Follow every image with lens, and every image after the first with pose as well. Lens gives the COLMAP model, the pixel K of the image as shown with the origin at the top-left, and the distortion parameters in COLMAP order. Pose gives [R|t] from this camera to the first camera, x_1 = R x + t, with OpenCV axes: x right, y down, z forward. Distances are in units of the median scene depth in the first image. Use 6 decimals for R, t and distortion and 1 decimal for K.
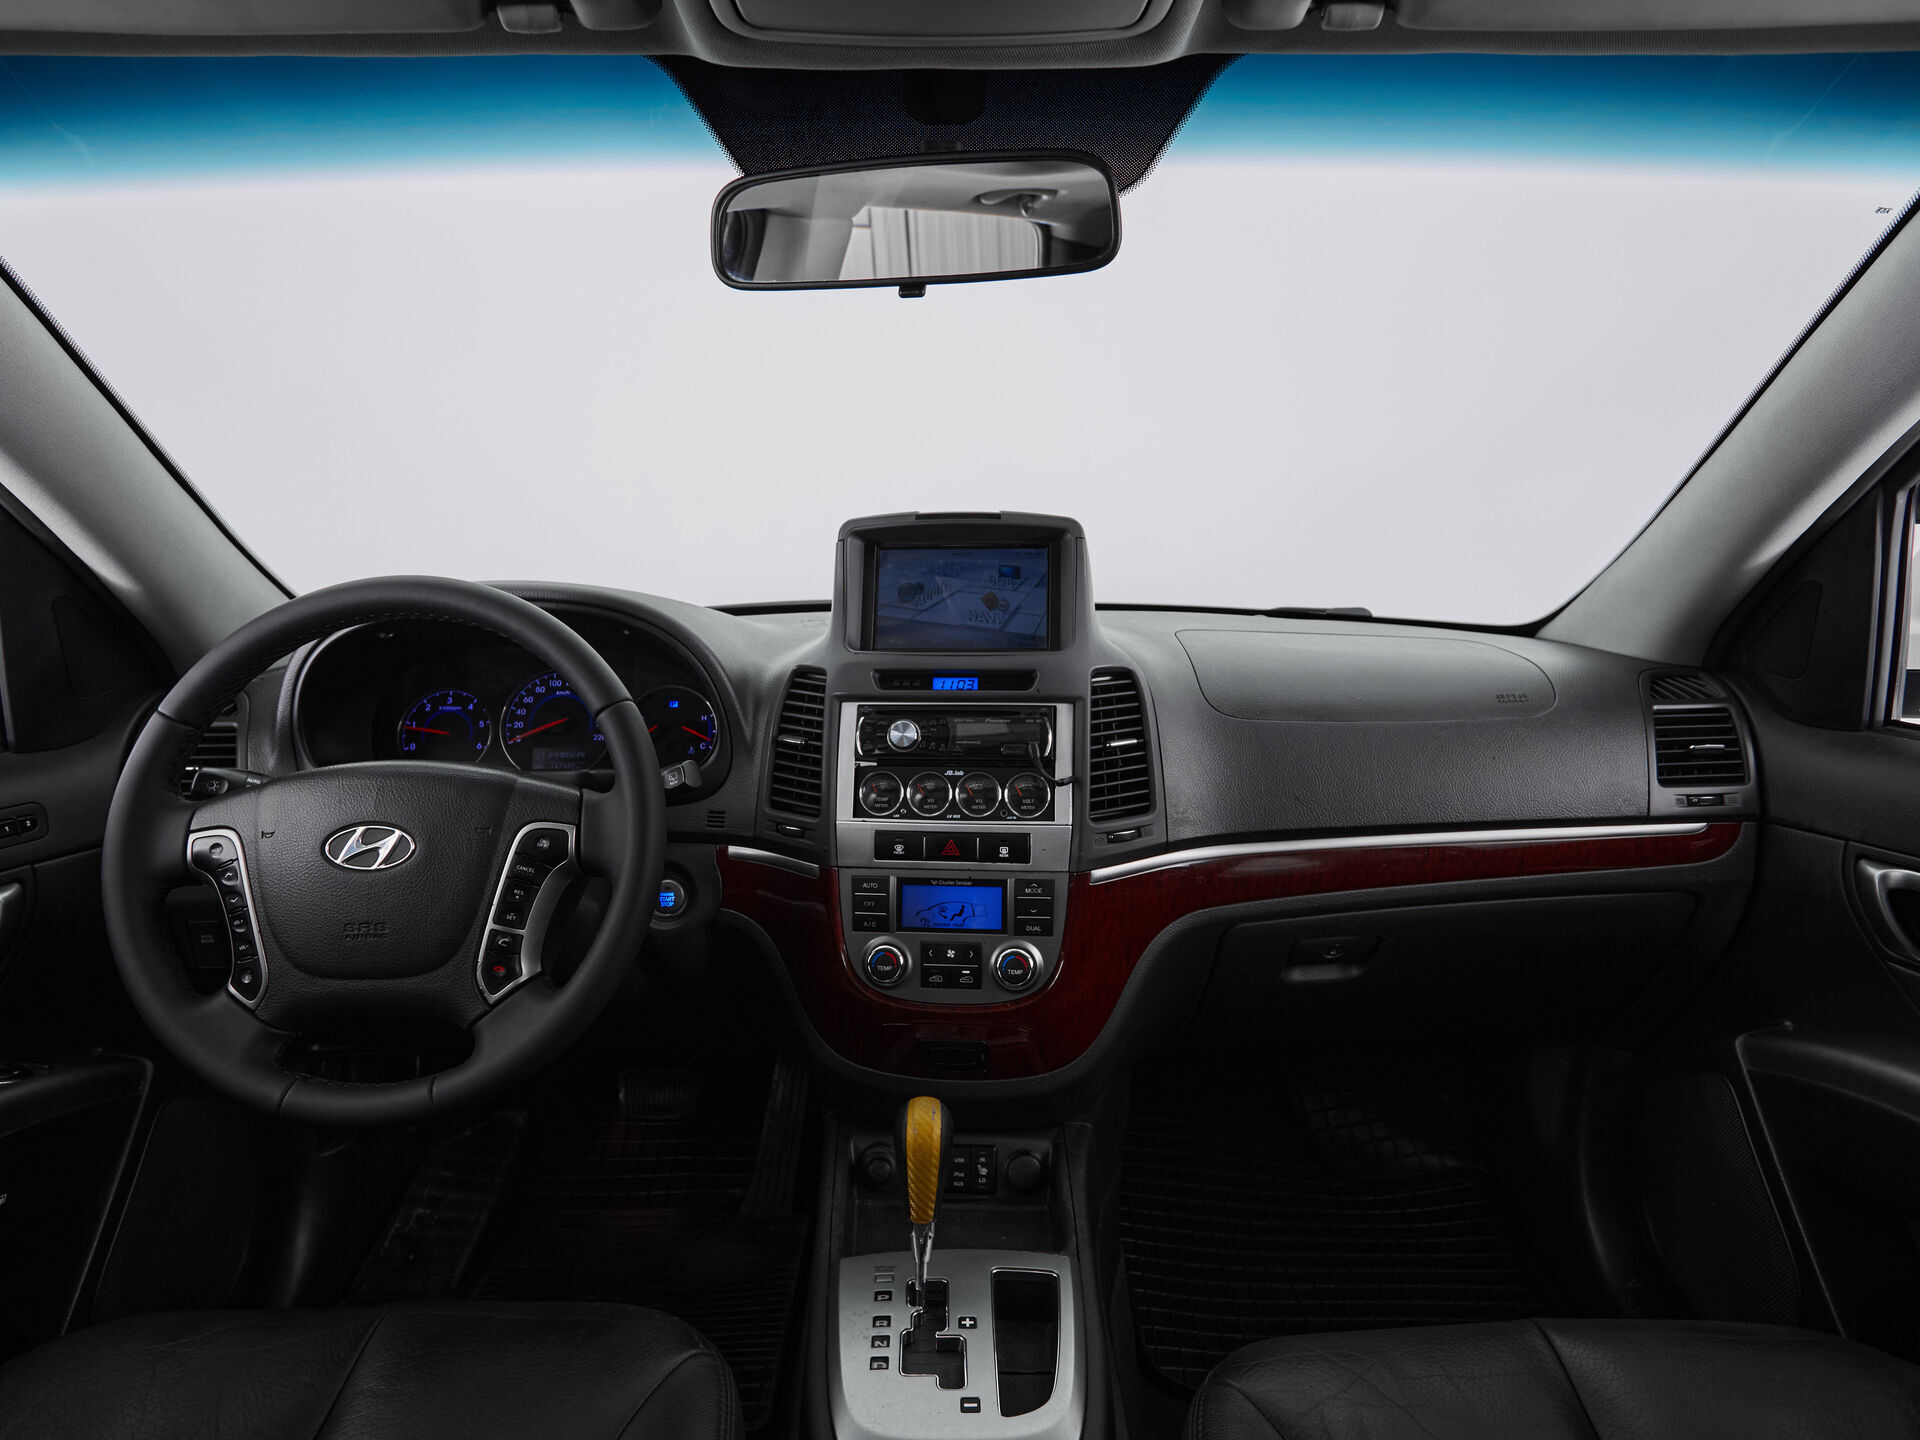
lens RADIAL K [[1049.6, 0, 962.0], [0, 1049.6, 716.8], [0, 0, 1]] dist [-0.008289, 0.001590]
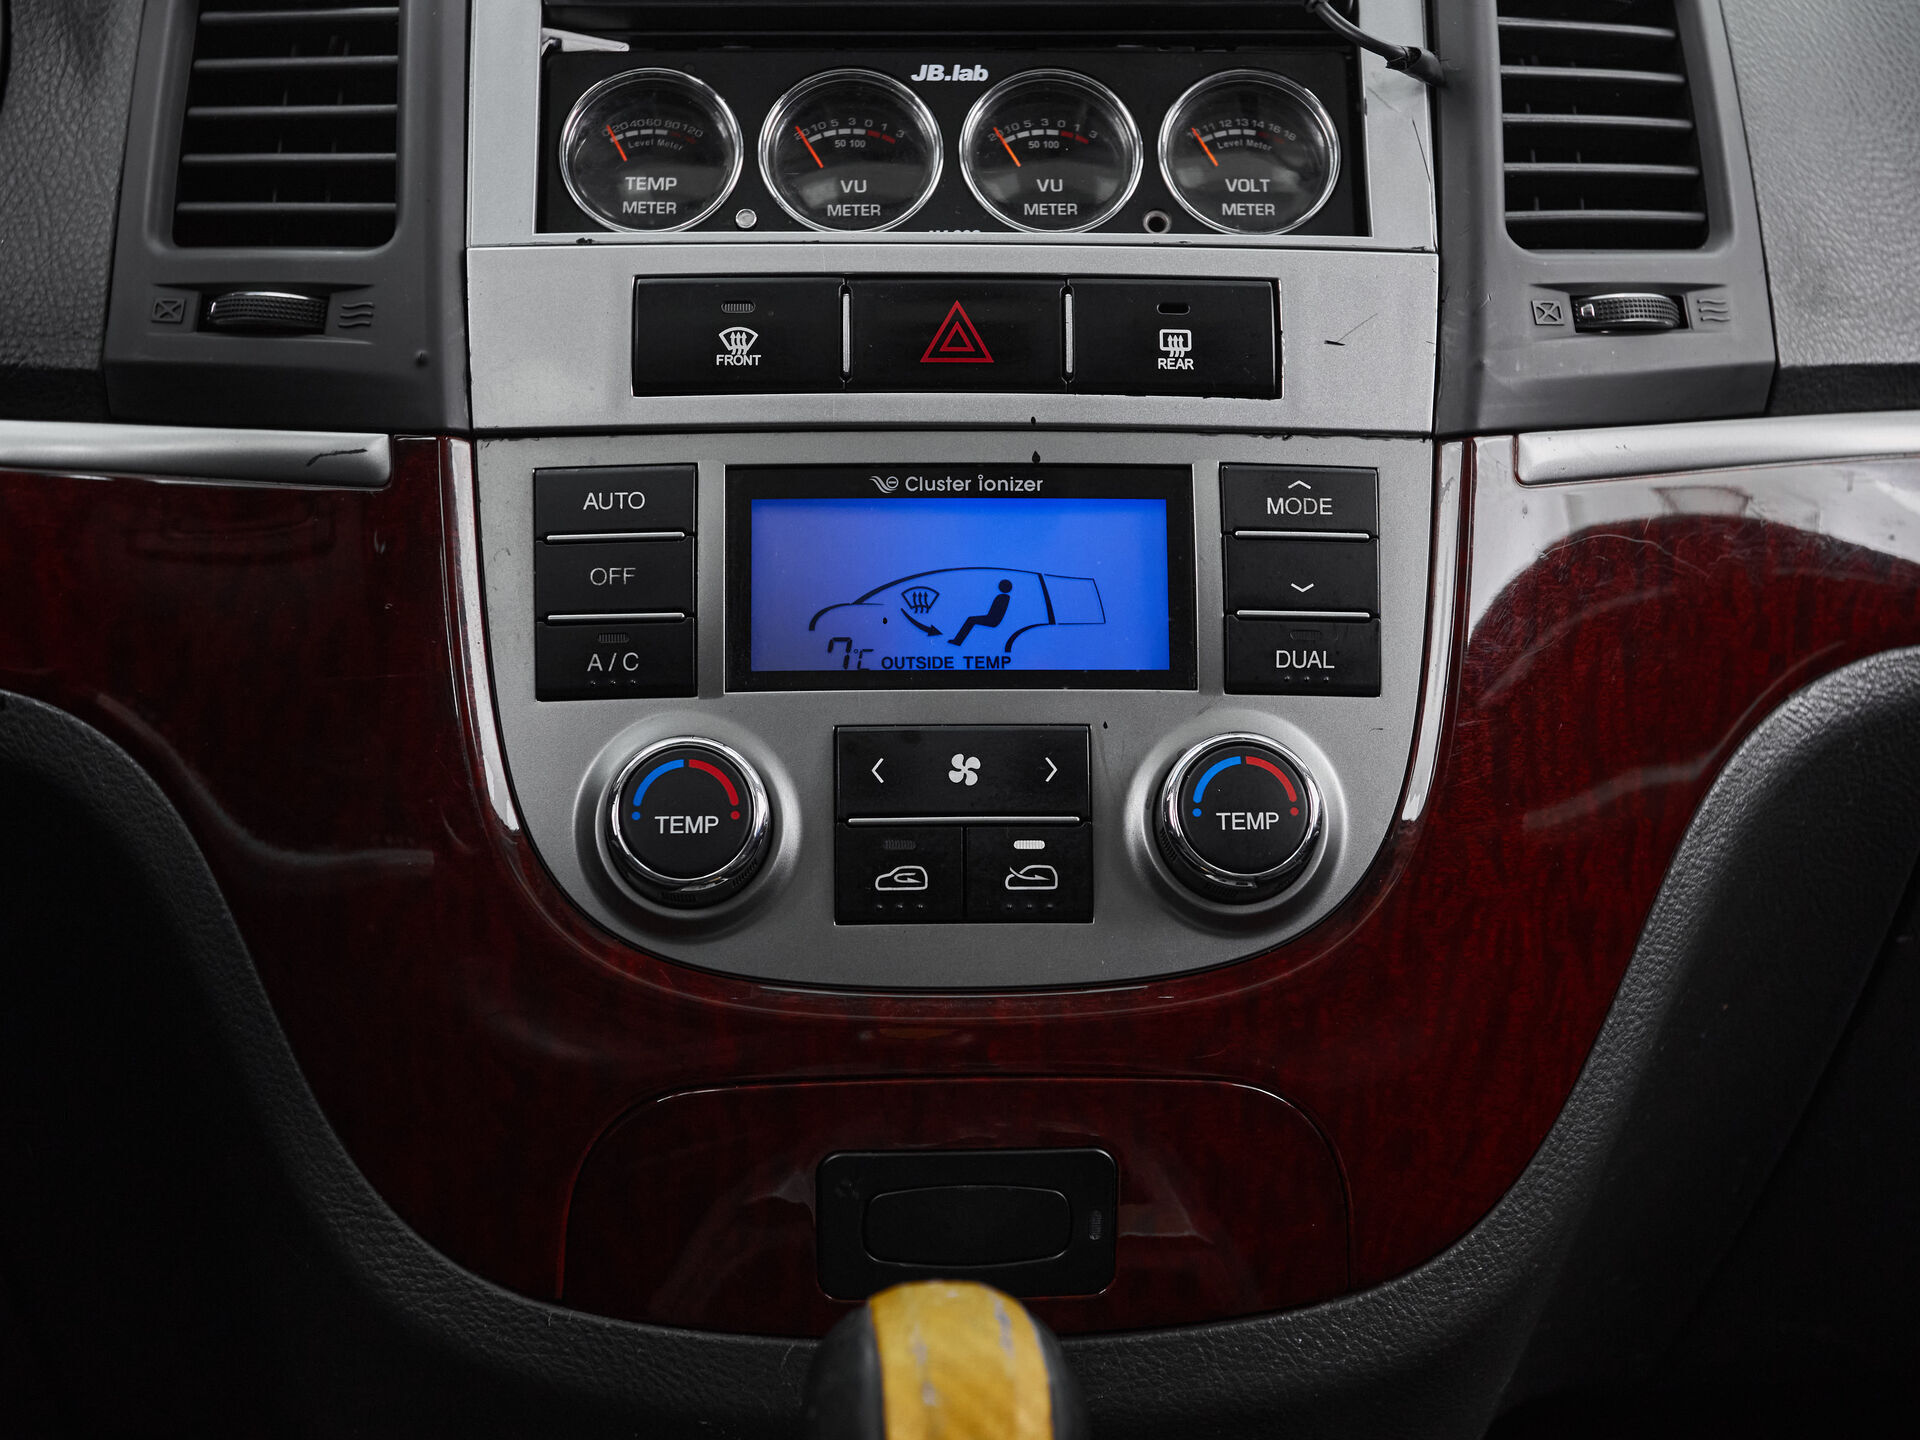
lens RADIAL K [[2752.7, 0, 950.7], [0, 2752.7, 650.3], [0, 0, 1]] dist [0.003684, 0.000000]
pose [[0.989642, 0.001680, 0.143545, -0.101388], [0.012690, 0.994993, -0.099140, 0.256436], [-0.142993, 0.099934, 0.984665, 0.379721]]
